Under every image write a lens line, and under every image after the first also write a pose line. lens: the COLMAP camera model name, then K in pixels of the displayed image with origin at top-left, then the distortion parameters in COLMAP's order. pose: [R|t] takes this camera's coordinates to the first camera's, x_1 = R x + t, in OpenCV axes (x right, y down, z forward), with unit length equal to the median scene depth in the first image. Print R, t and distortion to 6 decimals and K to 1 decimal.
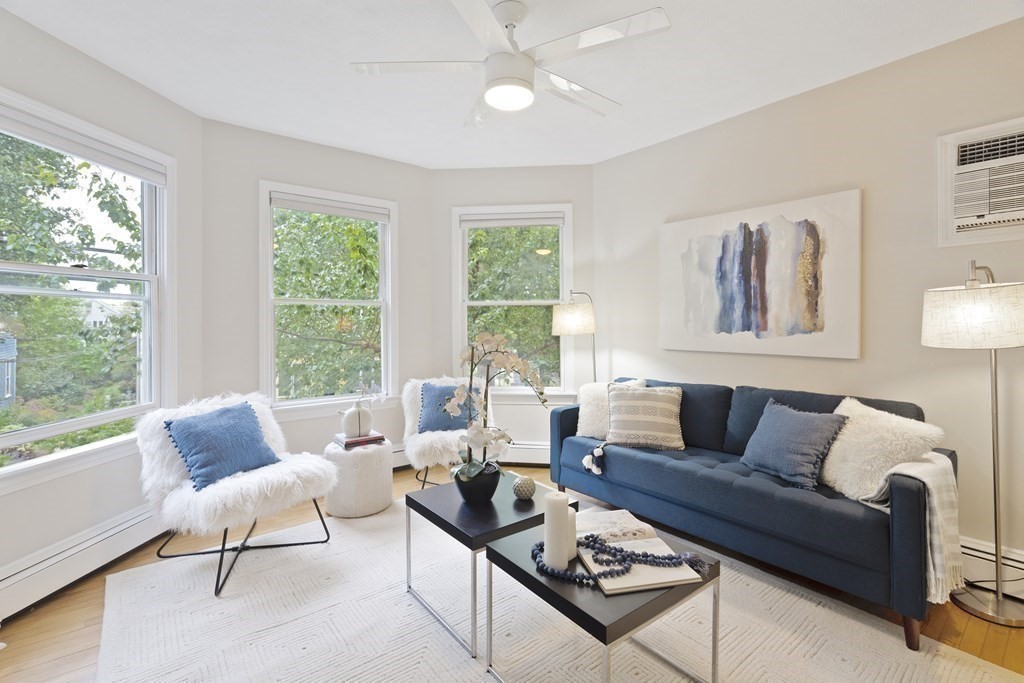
lens RADIAL K [[469.9, 0, 515.4], [0, 469.9, 336.3], [0, 0, 1]] dist [-0.001418, 0.000297]
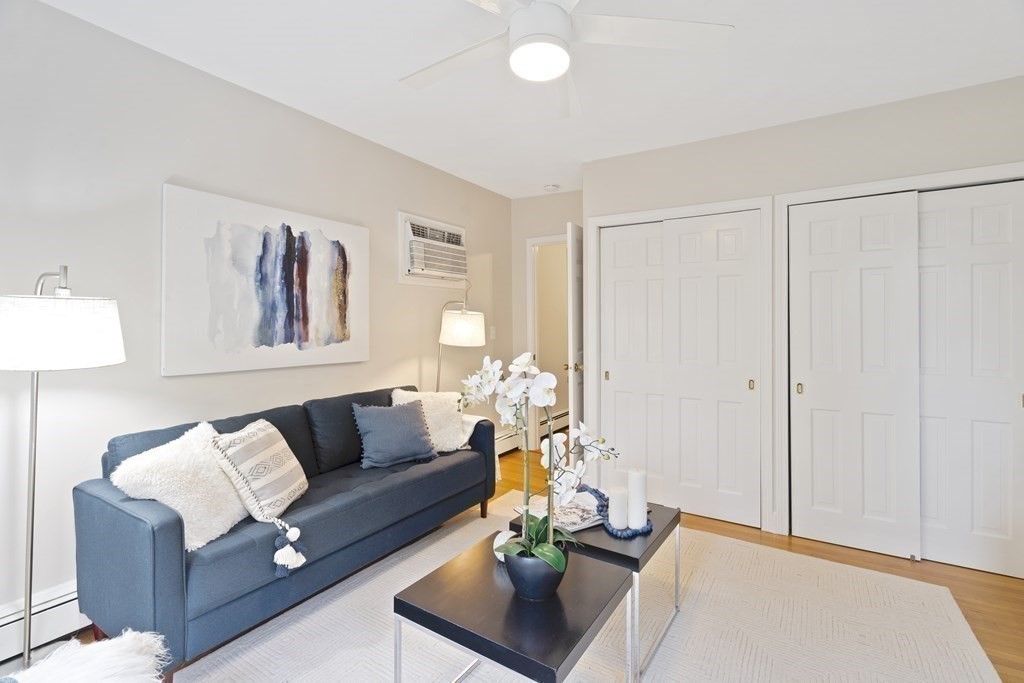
lens RADIAL K [[469.9, 0, 515.1], [0, 469.9, 333.6], [0, 0, 1]] dist [-0.001418, 0.000297]
pose [[-0.319862, -0.019025, 0.947273, -0.533489], [0.024668, 0.999292, 0.028400, -0.045132], [-0.947143, 0.032452, -0.319166, 0.888855]]
